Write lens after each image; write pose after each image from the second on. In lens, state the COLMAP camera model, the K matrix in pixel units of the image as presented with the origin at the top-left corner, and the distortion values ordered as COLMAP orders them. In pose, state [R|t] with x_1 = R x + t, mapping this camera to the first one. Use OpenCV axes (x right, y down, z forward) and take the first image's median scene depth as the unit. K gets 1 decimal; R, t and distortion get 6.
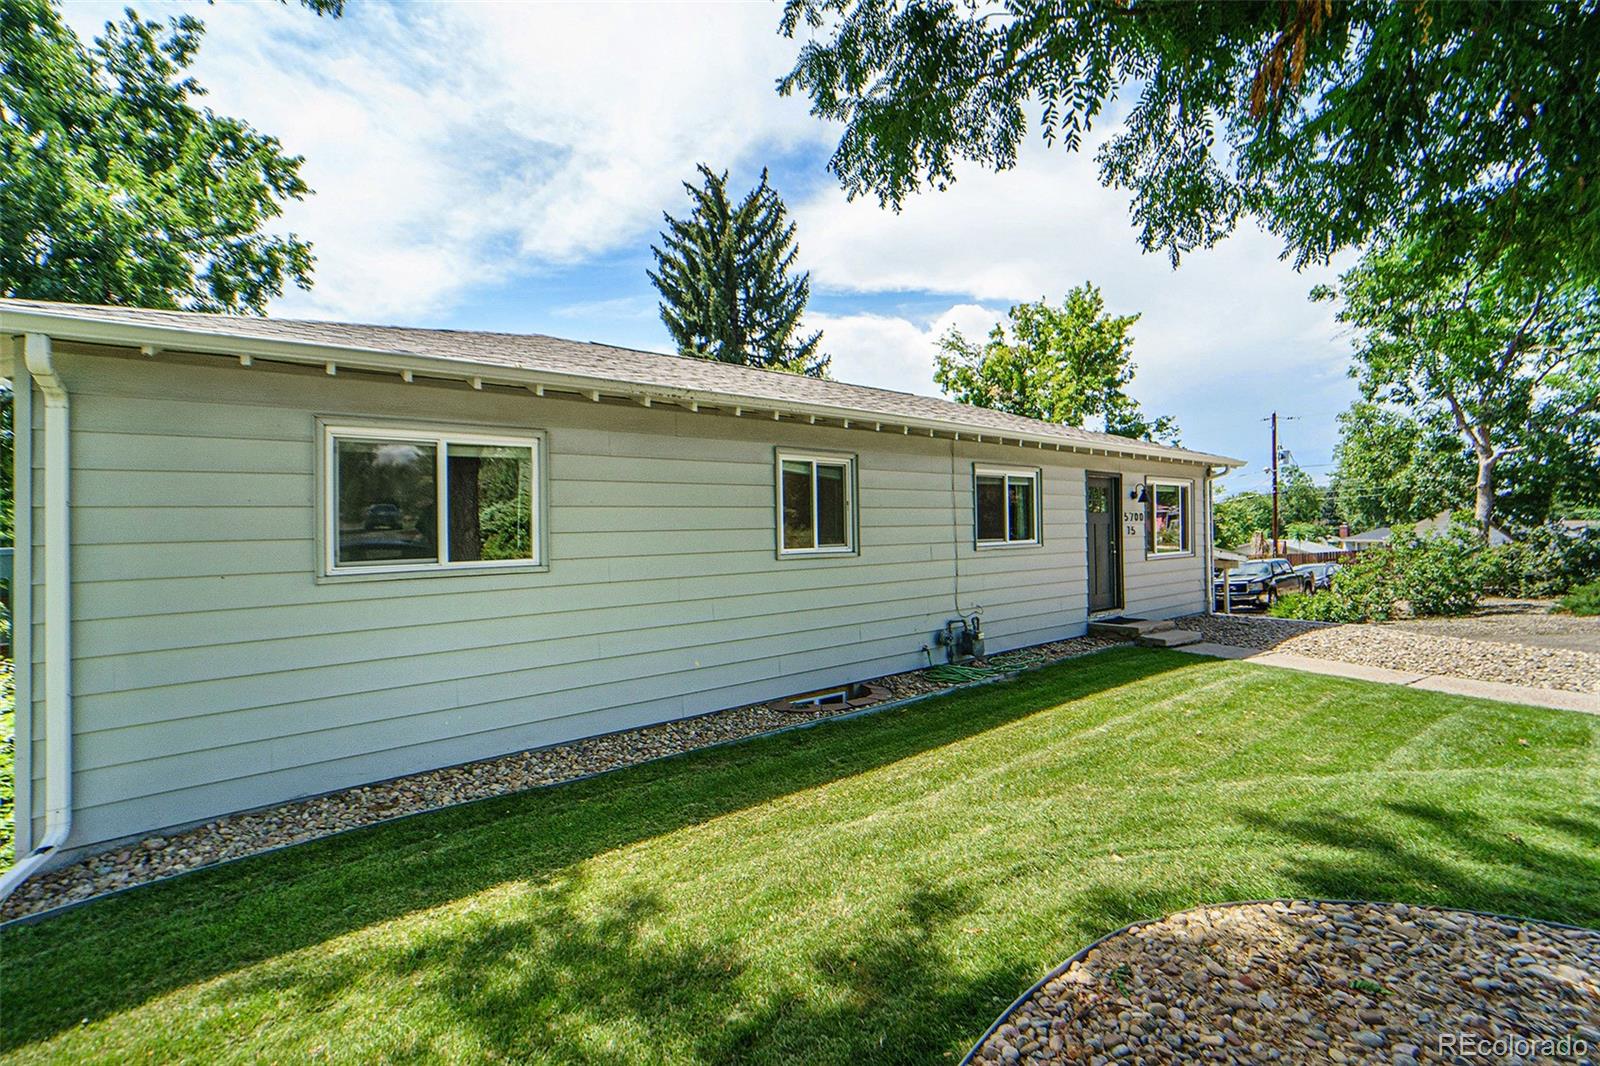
lens RADIAL K [[598.5, 0, 802.2], [0, 598.5, 523.9], [0, 0, 1]] dist [-0.021710, -0.000002]
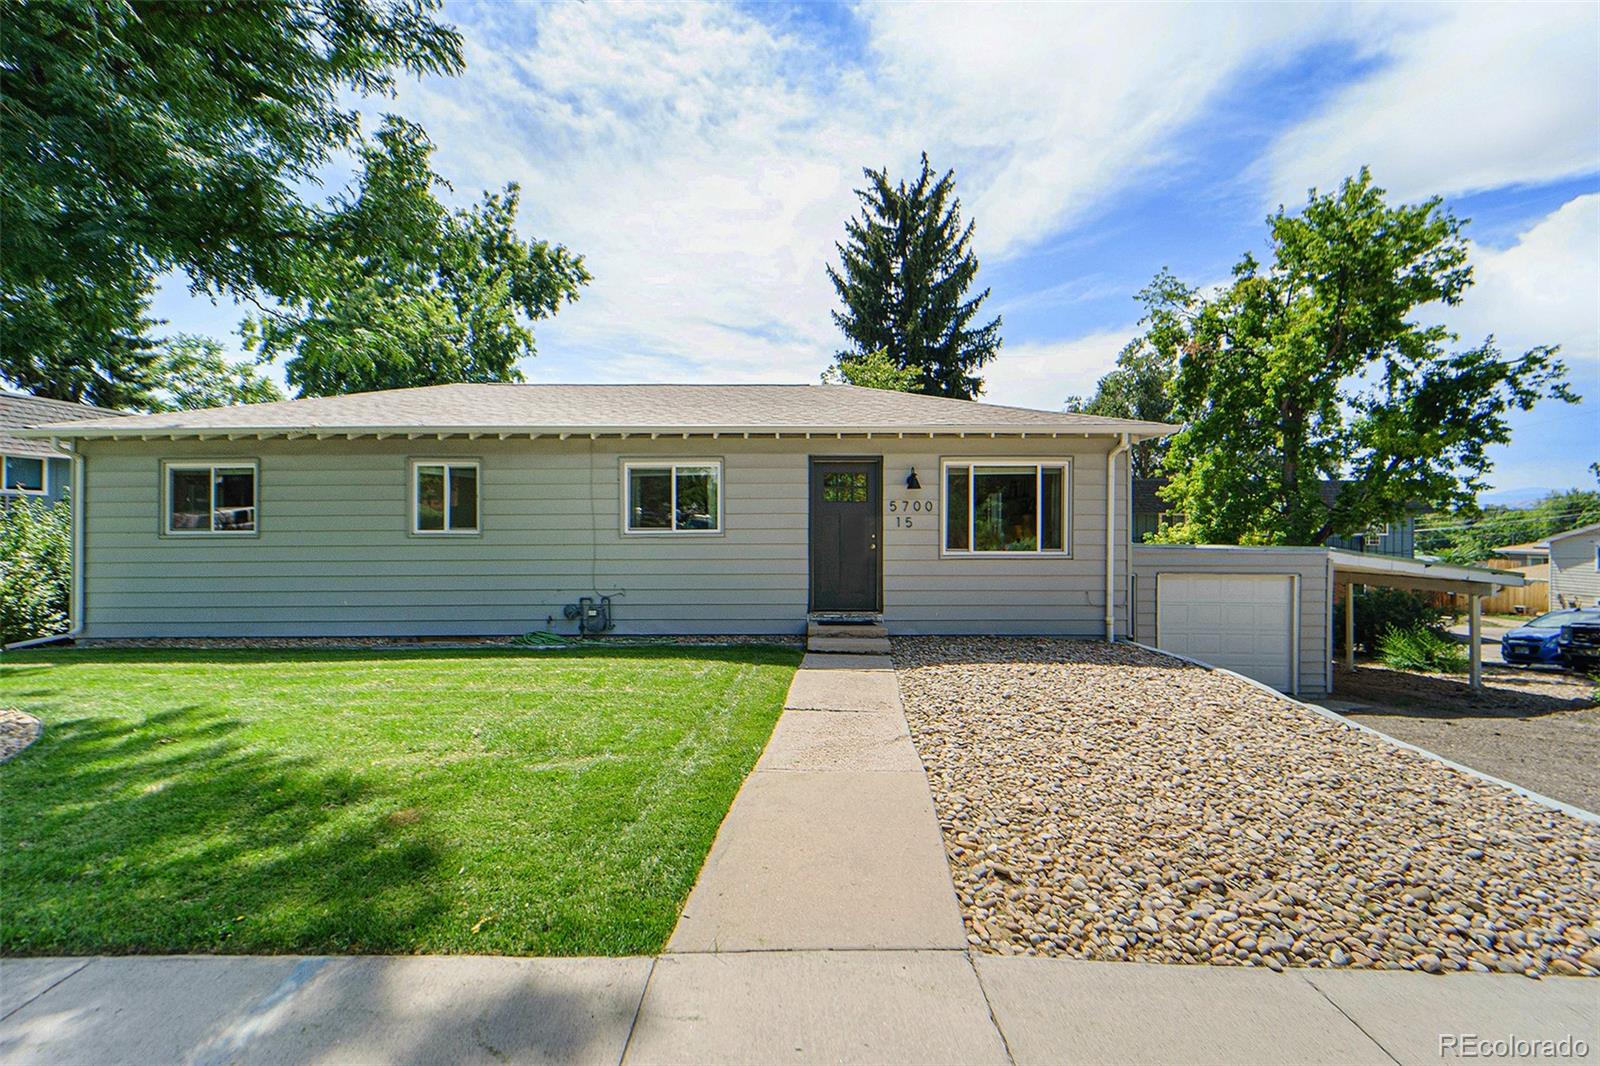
lens RADIAL K [[632.9, 0, 800.0], [0, 632.9, 533.0], [0, 0, 1]] dist [-0.006414, 0.000014]
pose [[0.822839, 0.006737, -0.568234, 1.033089], [-0.007571, 0.999971, 0.000892, 0.028425], [0.568224, 0.003568, 0.822866, 0.186885]]
